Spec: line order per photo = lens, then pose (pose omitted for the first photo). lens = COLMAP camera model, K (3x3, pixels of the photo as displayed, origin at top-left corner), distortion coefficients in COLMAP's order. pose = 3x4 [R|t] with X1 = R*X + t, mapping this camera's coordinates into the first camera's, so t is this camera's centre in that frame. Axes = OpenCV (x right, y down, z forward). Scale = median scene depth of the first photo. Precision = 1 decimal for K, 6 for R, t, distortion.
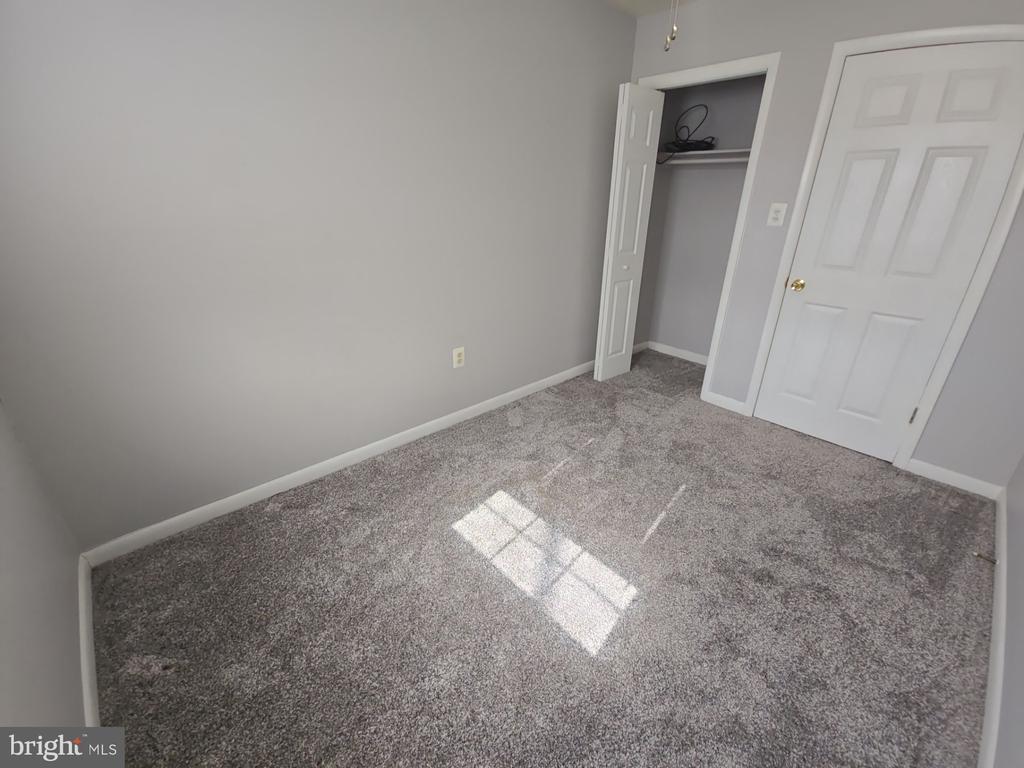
lens RADIAL K [[423.8, 0, 523.5], [0, 423.8, 385.0], [0, 0, 1]] dist [-0.000536, -0.000390]
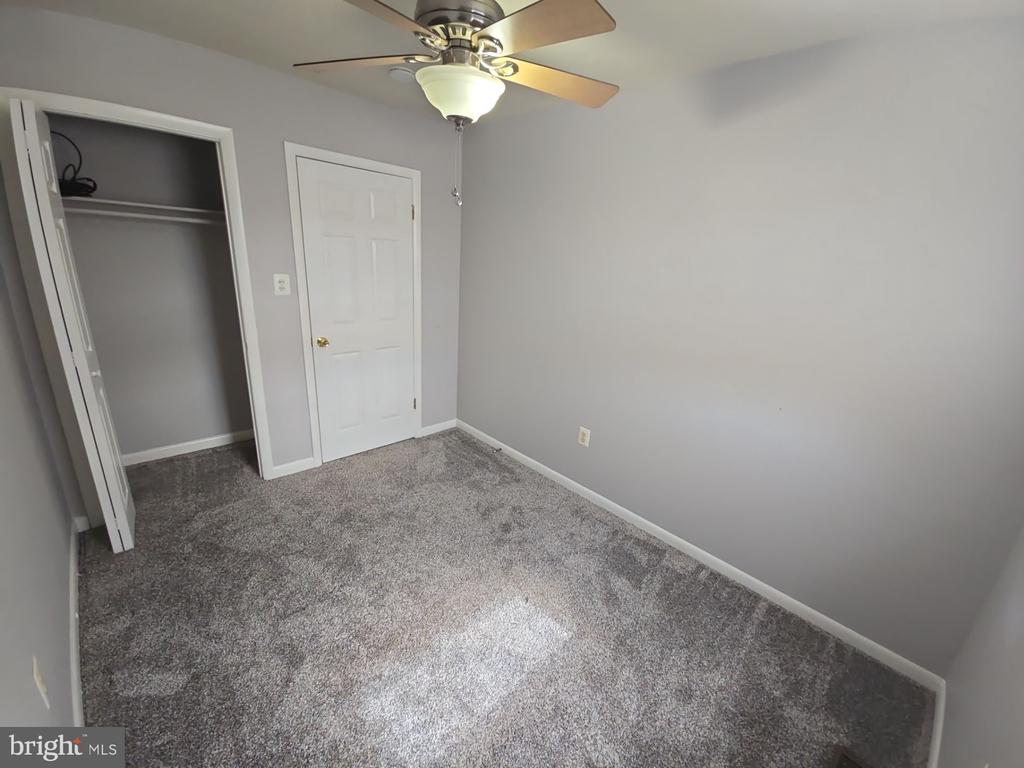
lens RADIAL K [[423.8, 0, 523.5], [0, 423.8, 385.0], [0, 0, 1]] dist [-0.000536, -0.000390]
pose [[-0.027898, -0.327693, 0.944372, -0.496884], [0.329524, 0.888916, 0.318185, -0.329068], [-0.943735, 0.320070, 0.083184, 0.446829]]
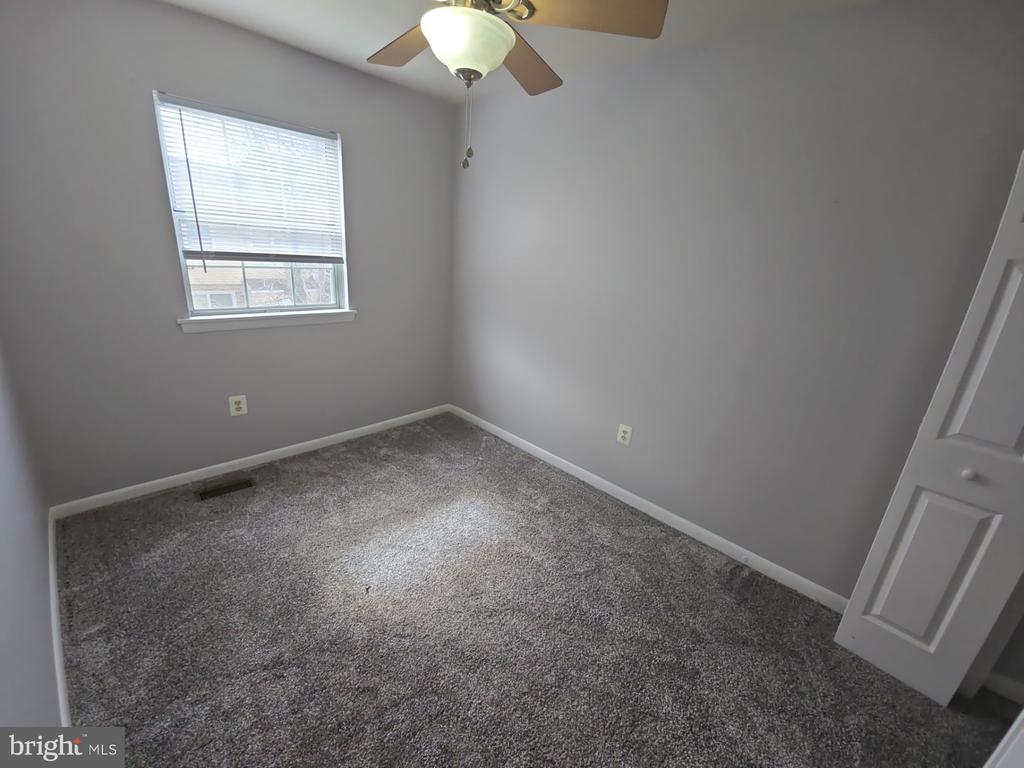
lens RADIAL K [[423.8, 0, 523.5], [0, 423.8, 385.0], [0, 0, 1]] dist [-0.000536, -0.000390]
pose [[0.048878, 0.299599, -0.952812, 0.814521], [-0.478595, 0.844331, 0.240938, -0.312539], [0.876674, 0.444235, 0.184656, 0.591657]]
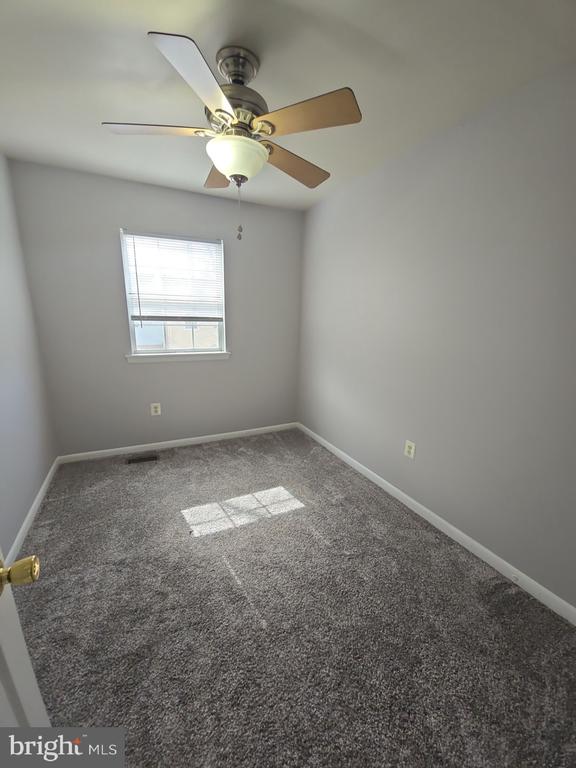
lens RADIAL K [[316.3, 0, 284.6], [0, 316.3, 393.7], [0, 0, 1]] dist [0.000288, 0.000113]
pose [[-0.309630, 0.209966, -0.927385, 0.801315], [-0.415174, 0.847580, 0.330513, -0.369488], [0.855429, 0.487363, -0.175264, 0.835367]]
